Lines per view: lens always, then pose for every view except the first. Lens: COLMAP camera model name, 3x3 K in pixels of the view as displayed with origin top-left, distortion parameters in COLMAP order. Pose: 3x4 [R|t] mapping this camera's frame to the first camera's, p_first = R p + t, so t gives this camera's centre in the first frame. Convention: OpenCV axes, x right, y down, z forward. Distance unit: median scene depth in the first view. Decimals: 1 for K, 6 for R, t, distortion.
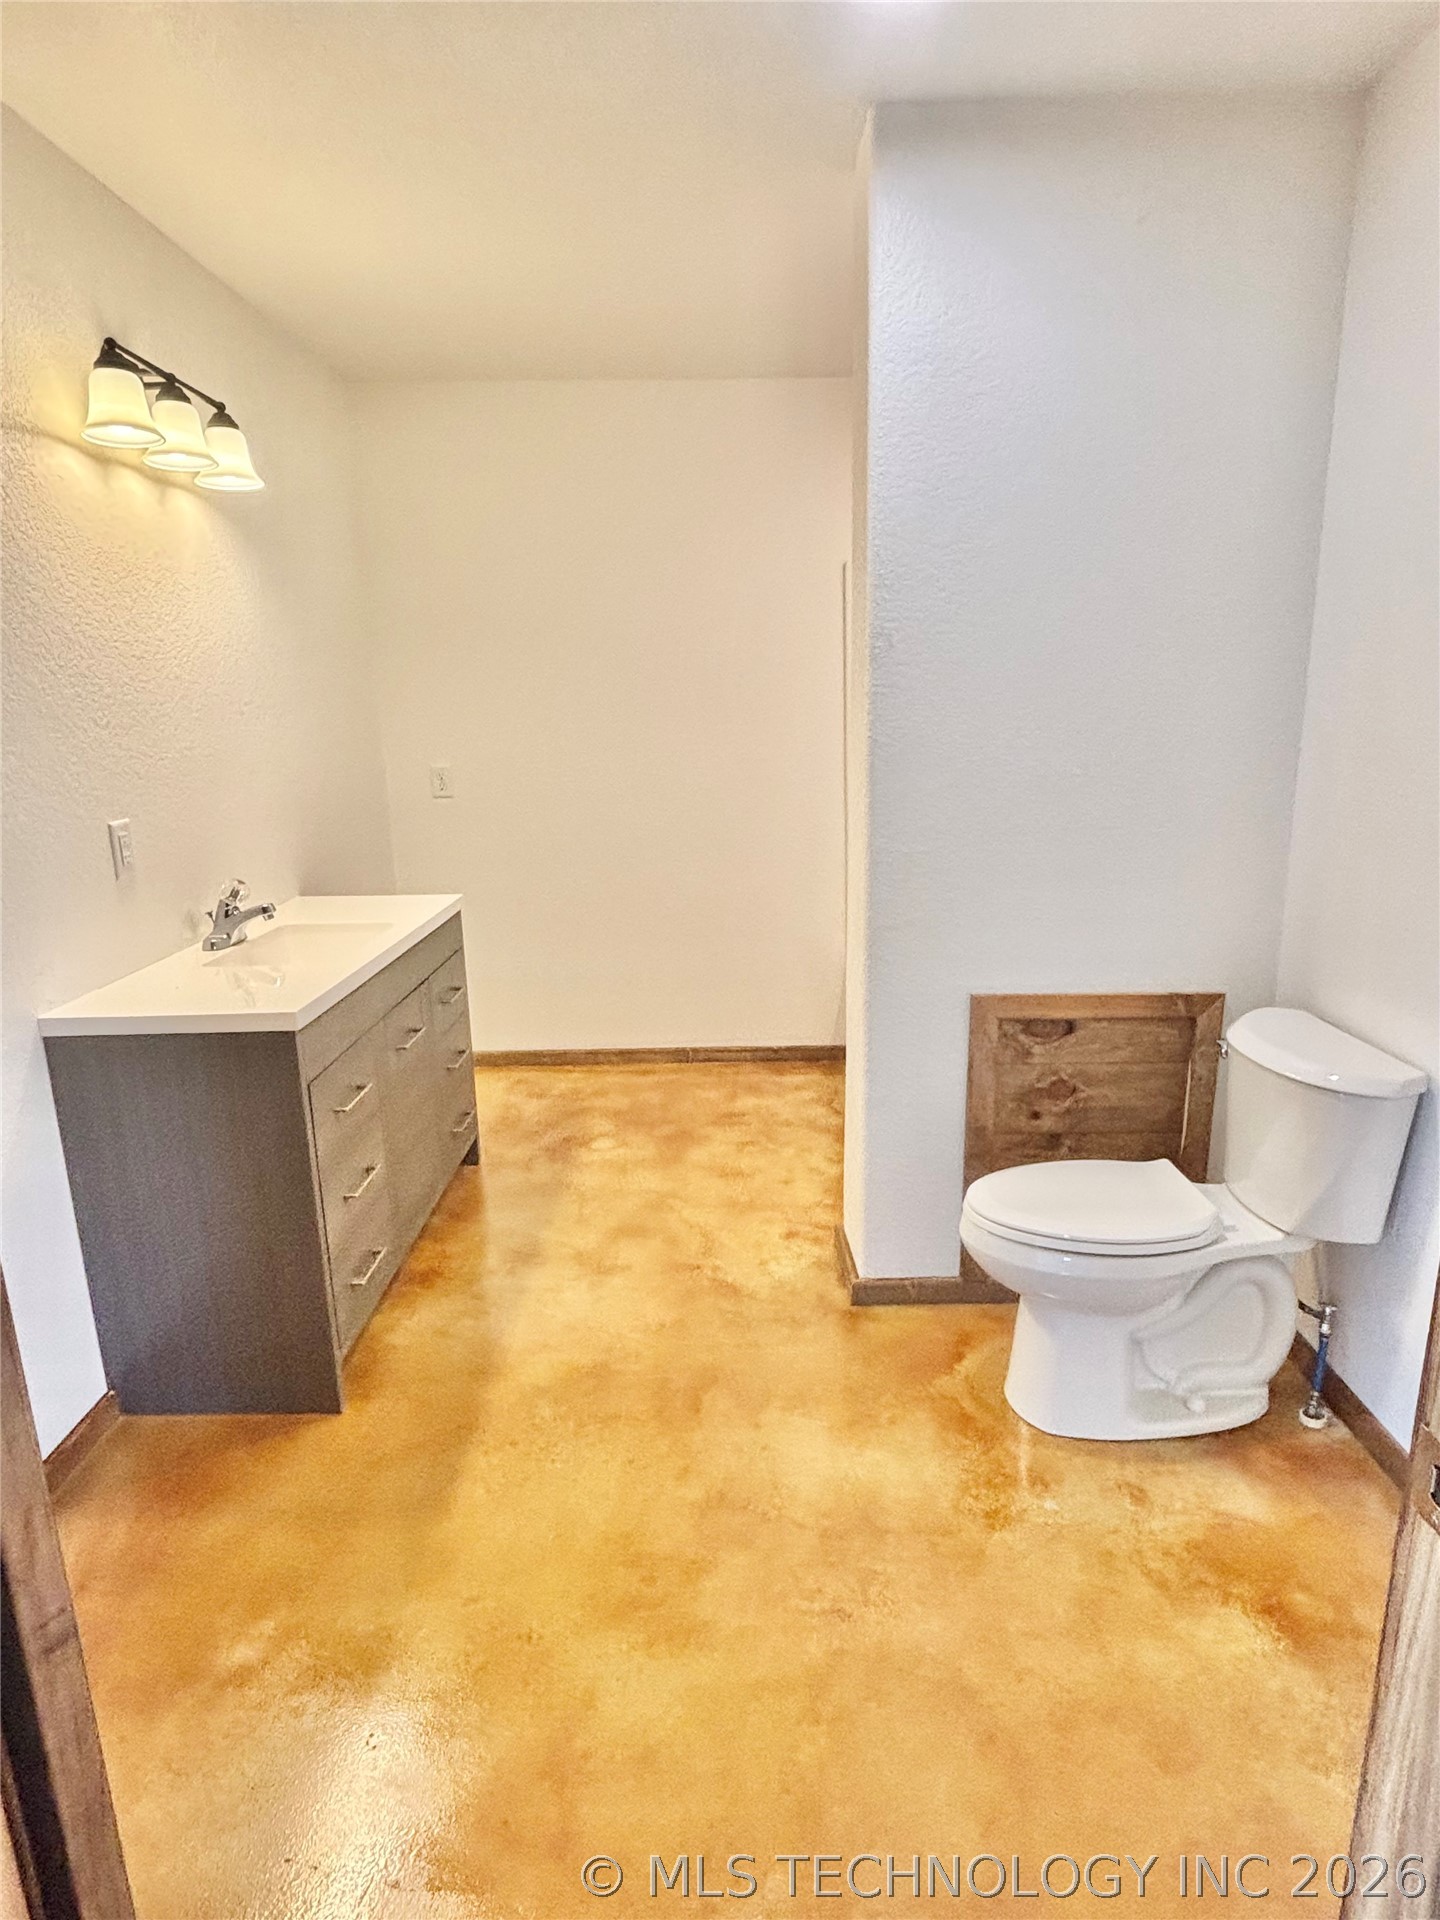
lens RADIAL K [[1059.1, 0, 727.5], [0, 1059.1, 958.3], [0, 0, 1]] dist [-0.001564, -0.003790]
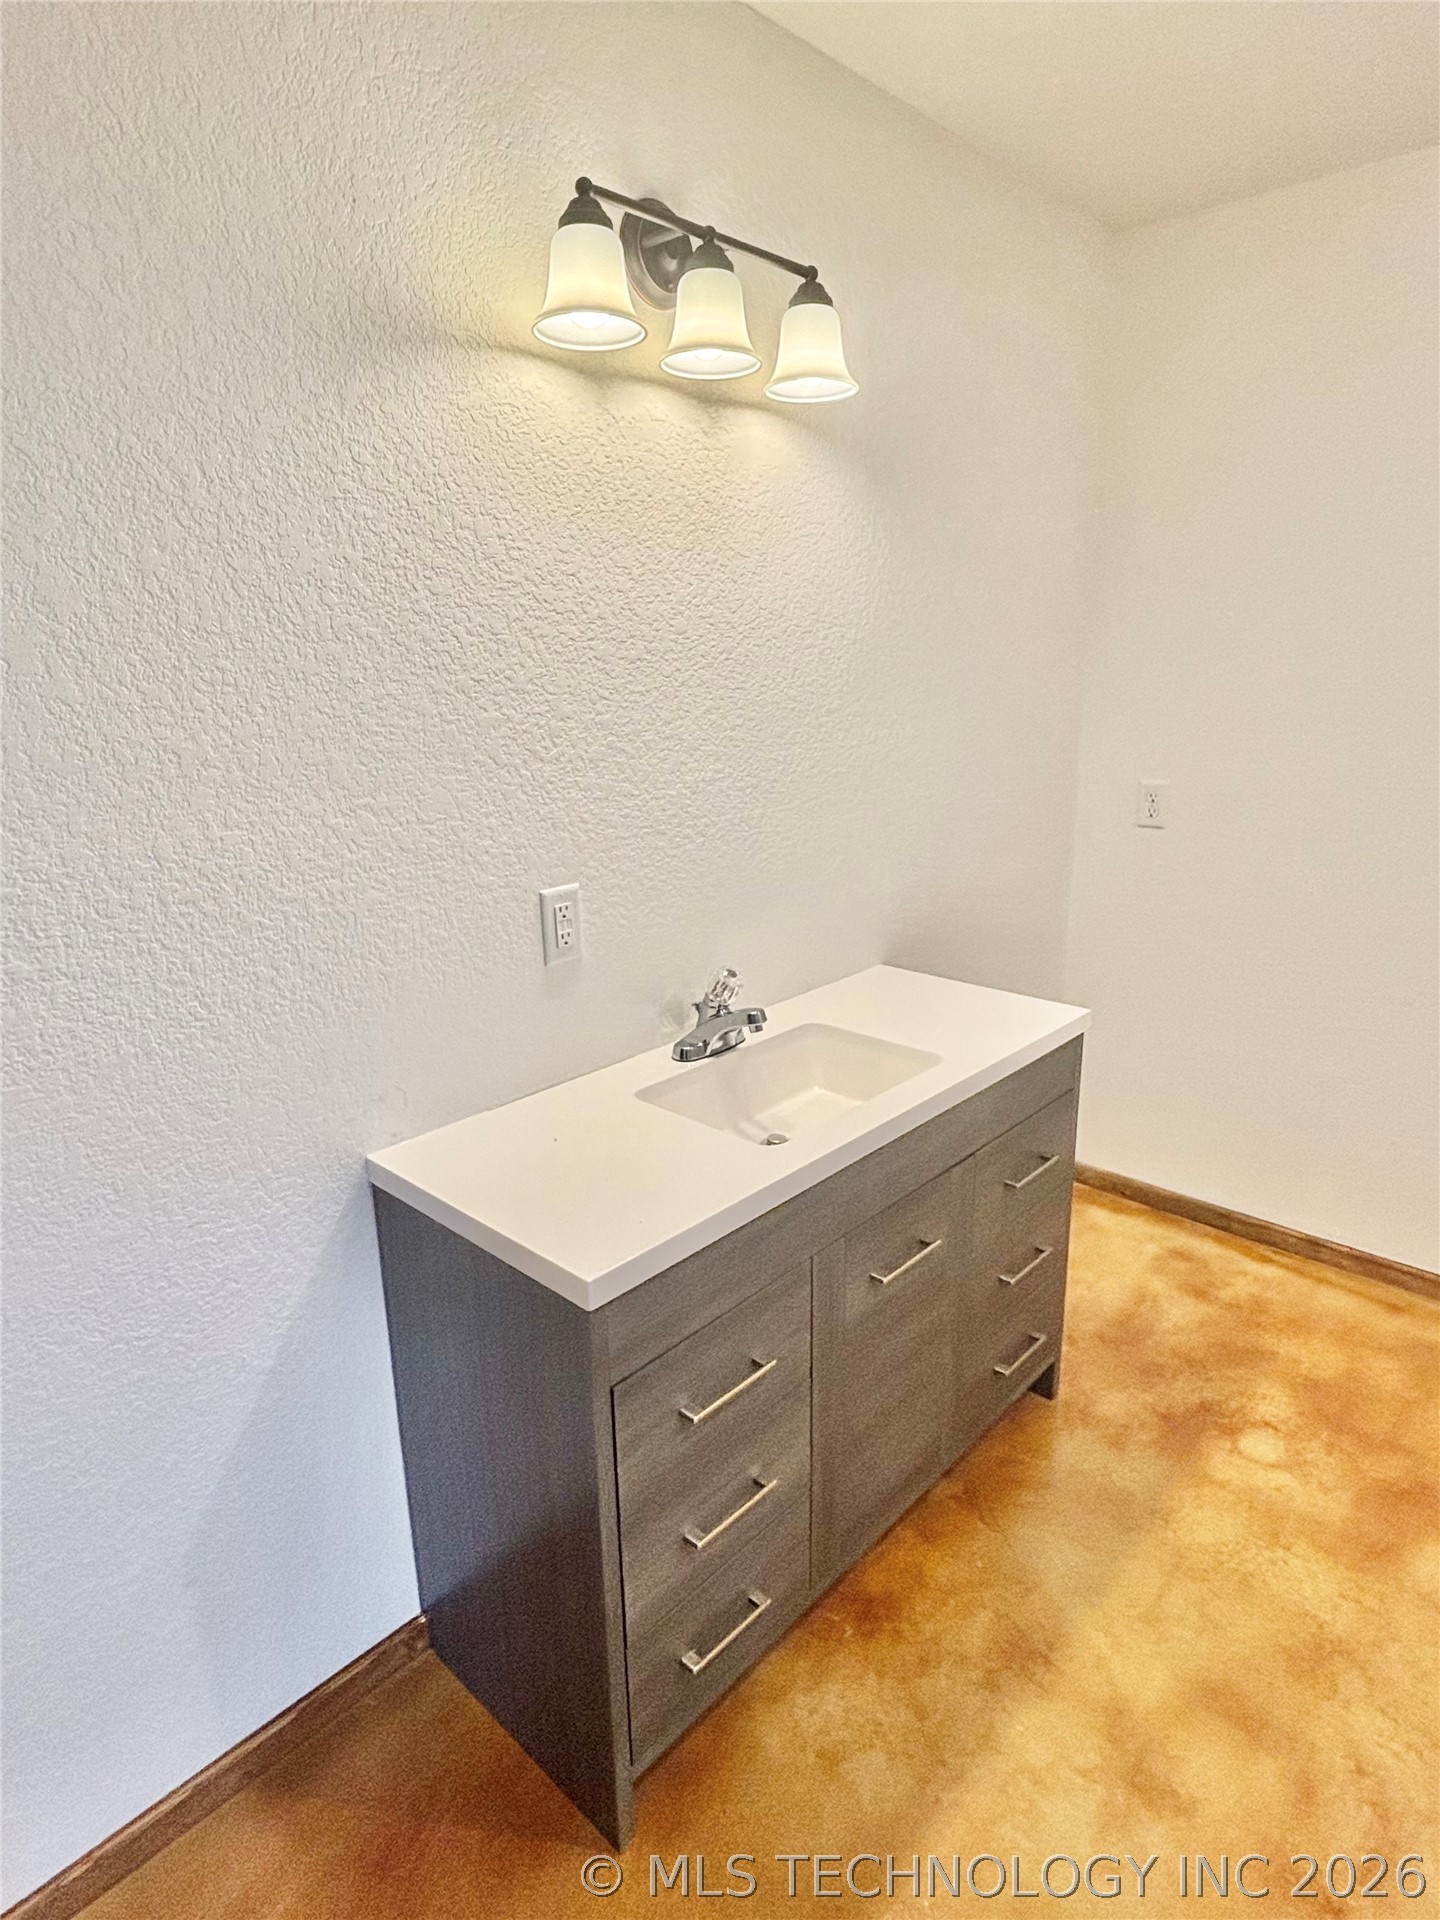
lens RADIAL K [[1059.1, 0, 722.2], [0, 1059.1, 972.5], [0, 0, 1]] dist [-0.001564, -0.003790]
pose [[0.733069, 0.186786, -0.654004, 0.001281], [-0.152328, 0.982214, 0.109781, -0.139877], [0.662877, 0.019146, 0.748483, 0.432576]]
